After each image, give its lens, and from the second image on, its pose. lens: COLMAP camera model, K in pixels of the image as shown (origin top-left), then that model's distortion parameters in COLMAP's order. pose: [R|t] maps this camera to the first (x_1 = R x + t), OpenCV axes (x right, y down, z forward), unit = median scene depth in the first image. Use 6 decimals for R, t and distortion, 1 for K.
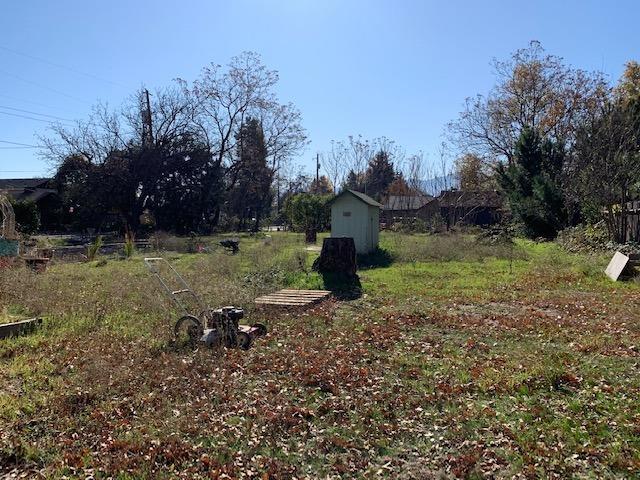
lens RADIAL K [[486.1, 0, 320.0], [0, 486.1, 240.0], [0, 0, 1]] dist [0.016238, -0.006370]
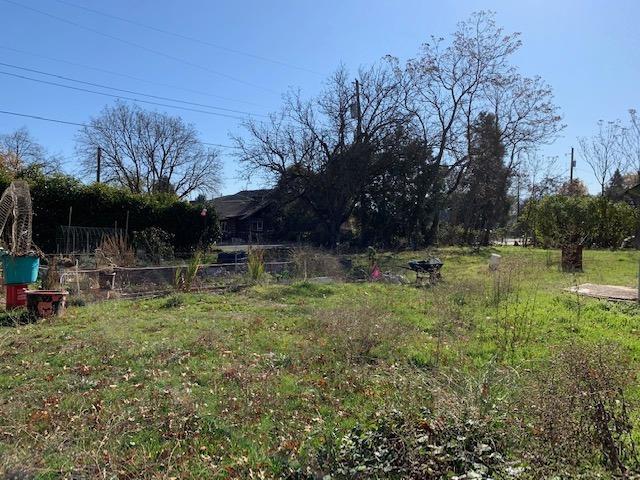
lens RADIAL K [[486.1, 0, 320.0], [0, 486.1, 240.0], [0, 0, 1]] dist [0.016238, -0.006370]
pose [[0.891185, 0.017128, -0.453316, -0.013891], [-0.027546, 0.999486, -0.016389, -0.005627], [0.452802, 0.027093, 0.891199, 0.185056]]
